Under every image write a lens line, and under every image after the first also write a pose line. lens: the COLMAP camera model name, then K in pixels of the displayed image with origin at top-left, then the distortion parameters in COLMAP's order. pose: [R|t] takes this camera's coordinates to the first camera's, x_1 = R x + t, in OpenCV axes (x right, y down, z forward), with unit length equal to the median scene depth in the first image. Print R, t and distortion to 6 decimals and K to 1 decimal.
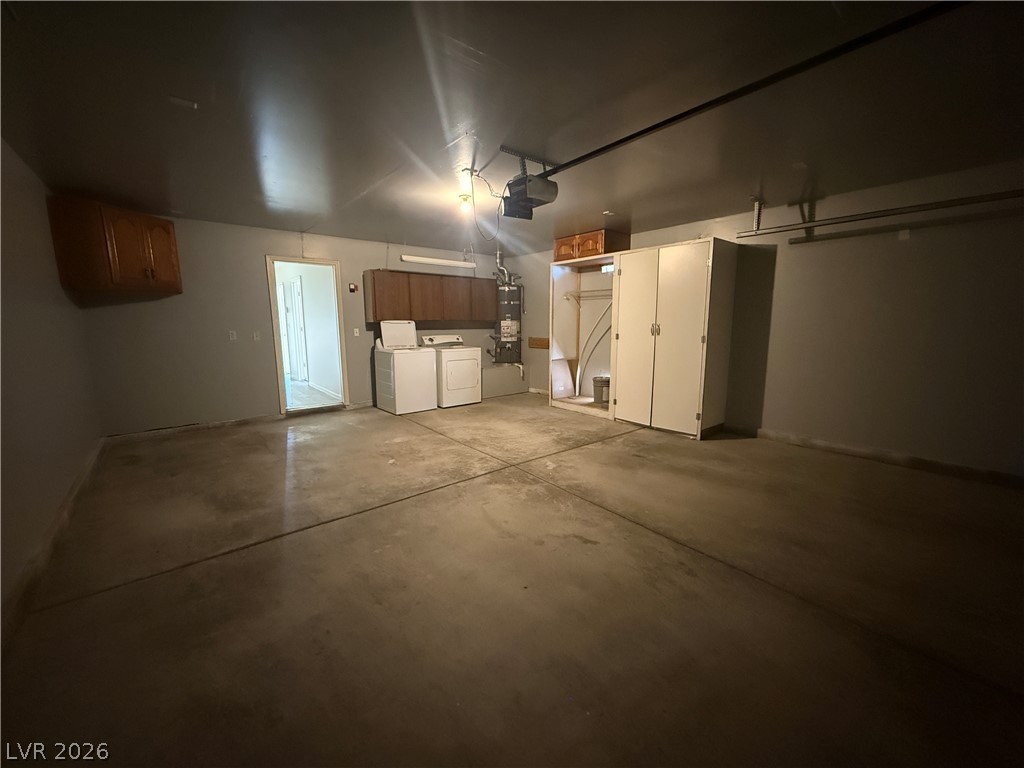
lens RADIAL K [[409.3, 0, 510.3], [0, 409.3, 385.0], [0, 0, 1]] dist [-0.000180, -0.000013]
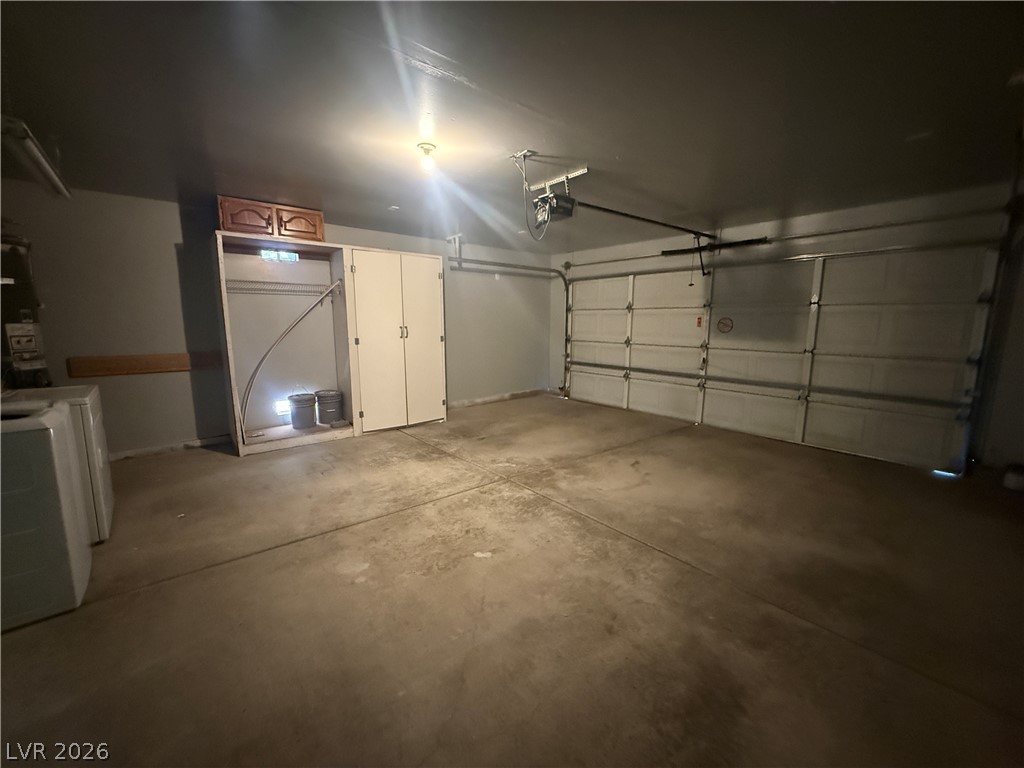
lens RADIAL K [[409.3, 0, 510.3], [0, 409.3, 385.0], [0, 0, 1]] dist [-0.000180, -0.000013]
pose [[-0.008838, -0.152469, 0.988269, -0.849483], [0.151896, 0.976634, 0.152032, -0.148091], [-0.988357, 0.151458, 0.014528, 0.899405]]
